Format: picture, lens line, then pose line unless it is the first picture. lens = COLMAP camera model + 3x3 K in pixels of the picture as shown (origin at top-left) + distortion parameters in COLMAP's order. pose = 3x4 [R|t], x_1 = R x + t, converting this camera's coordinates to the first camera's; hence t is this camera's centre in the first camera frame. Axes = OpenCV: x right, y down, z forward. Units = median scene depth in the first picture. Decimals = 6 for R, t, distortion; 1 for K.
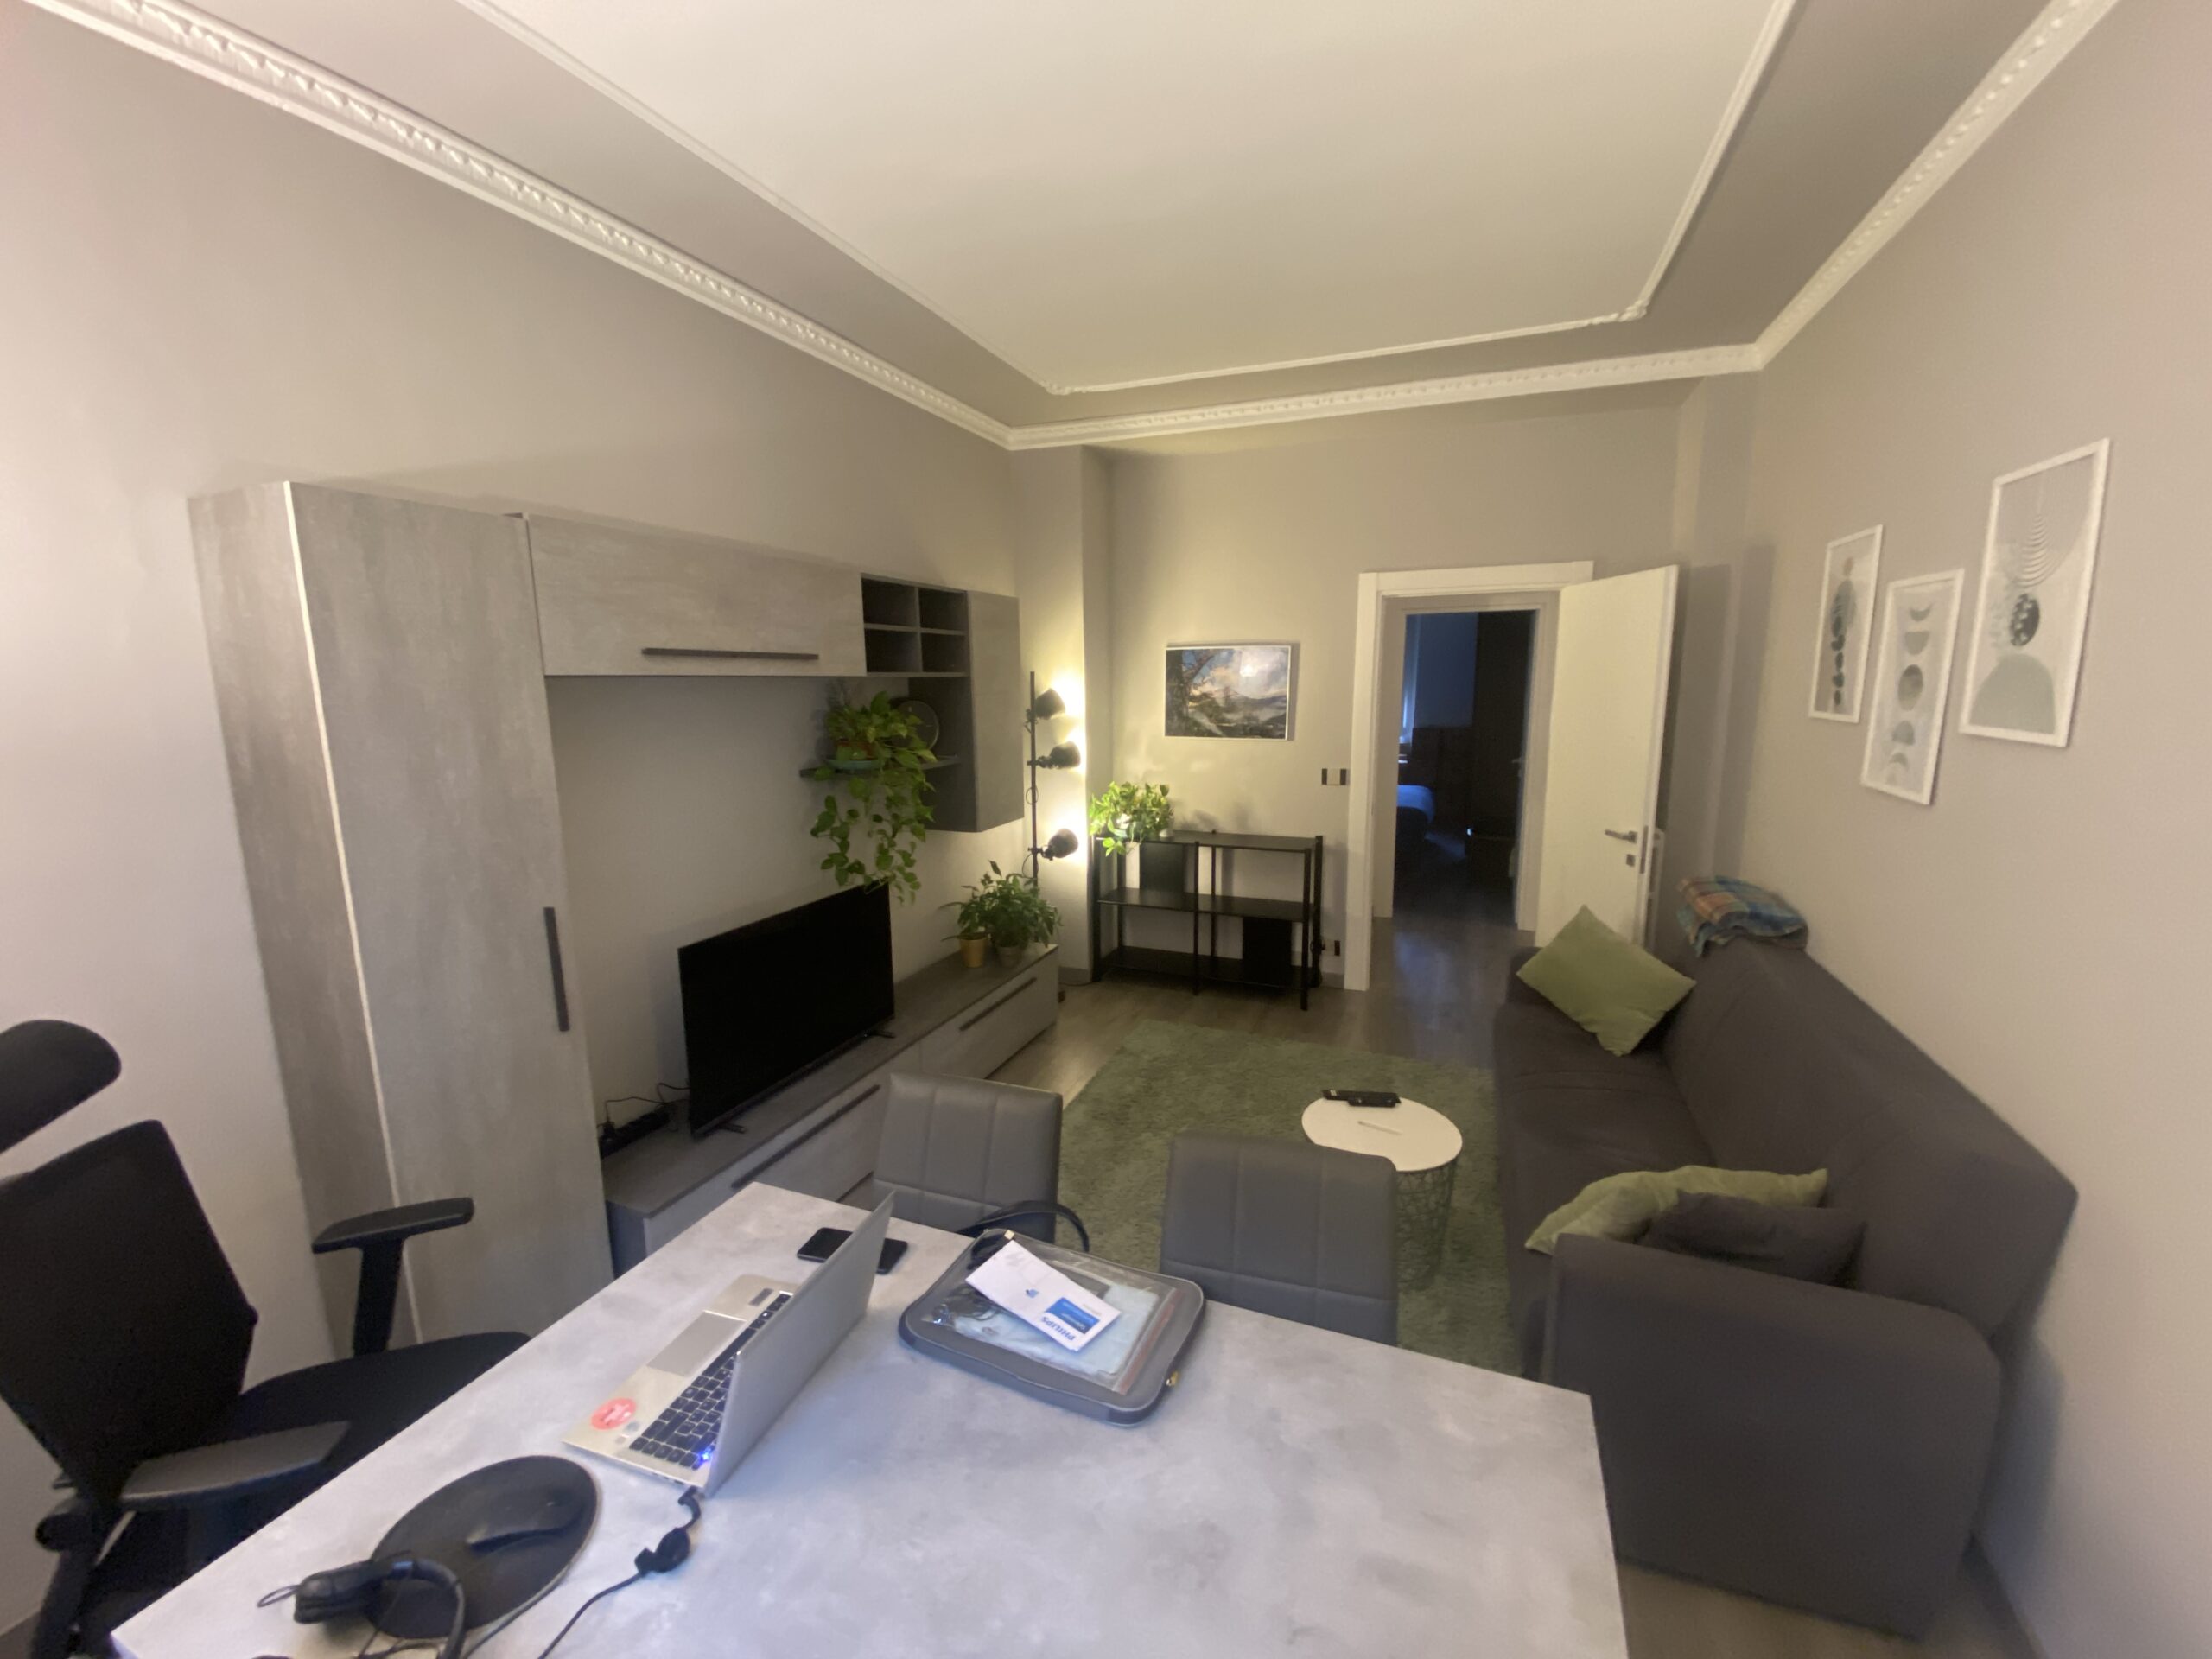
lens RADIAL K [[911.4, 0, 1106.0], [0, 911.4, 829.5], [0, 0, 1]] dist [0.006079, -0.017053]
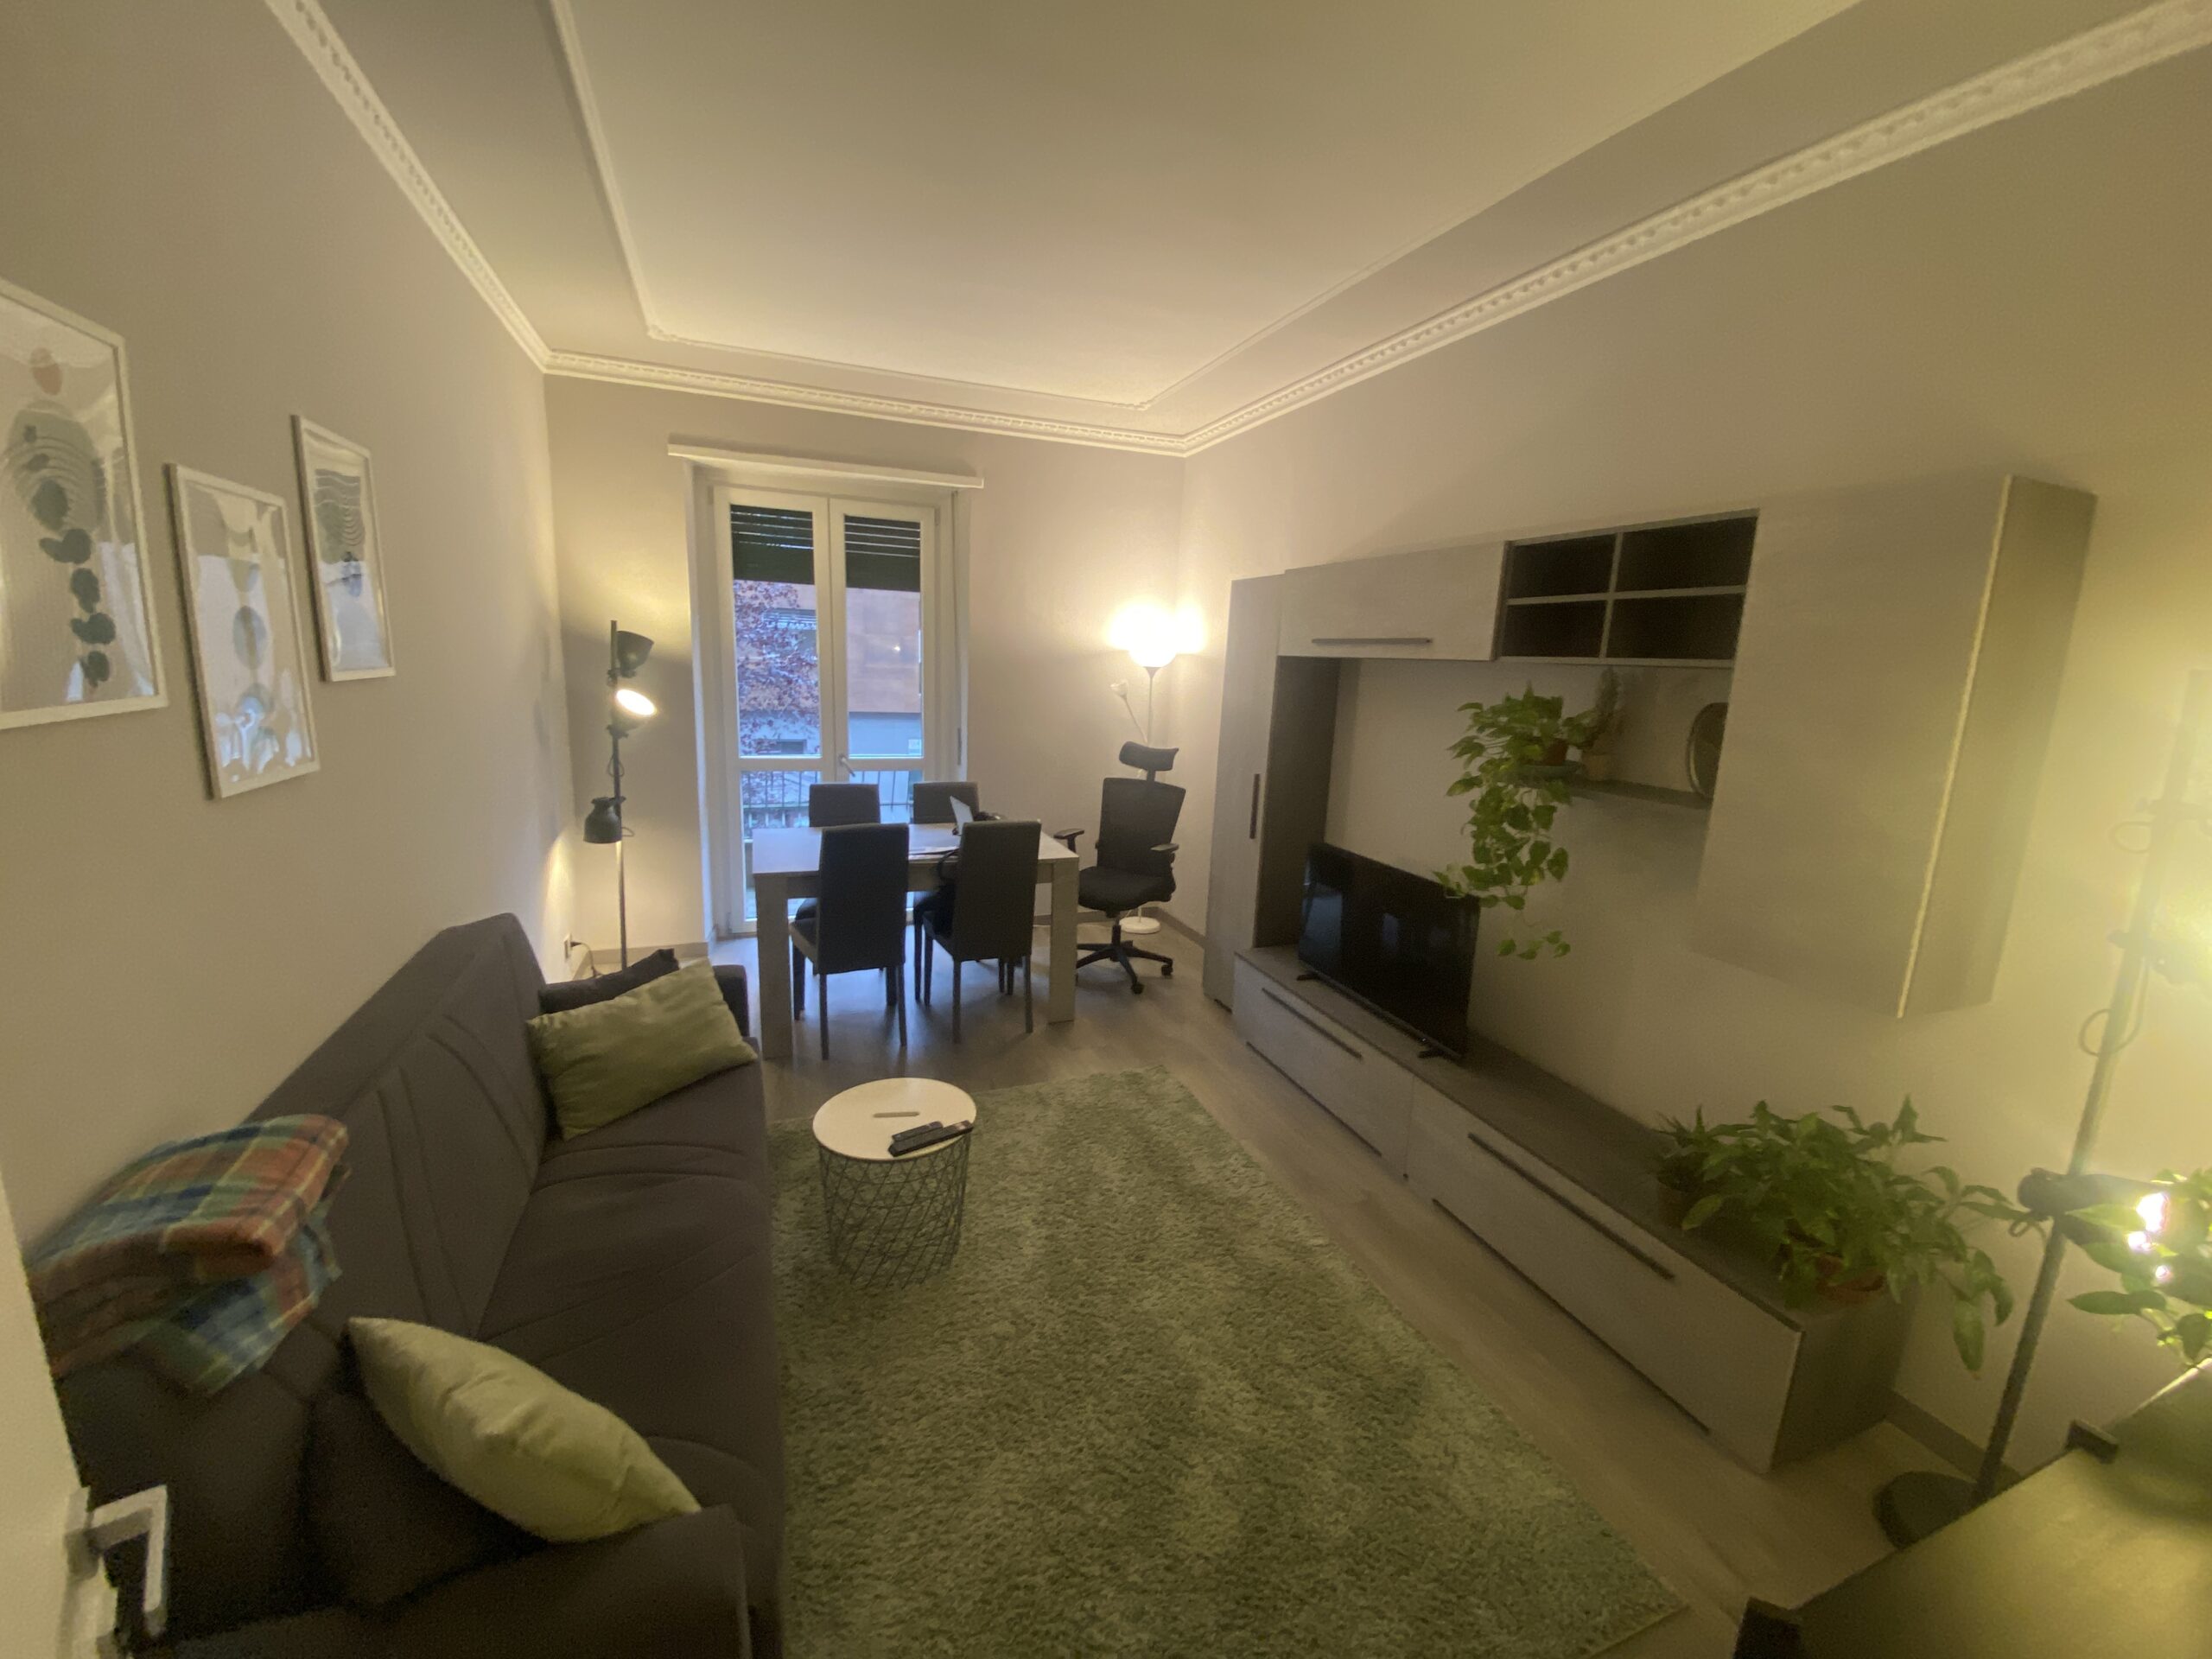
lens RADIAL K [[911.4, 0, 1106.0], [0, 911.4, 829.5], [0, 0, 1]] dist [0.006079, -0.017053]
pose [[-0.745049, 0.105605, -0.658596, 0.664125], [-0.141694, 0.939792, 0.310988, -0.259181], [0.651785, 0.325020, -0.685228, 1.540103]]
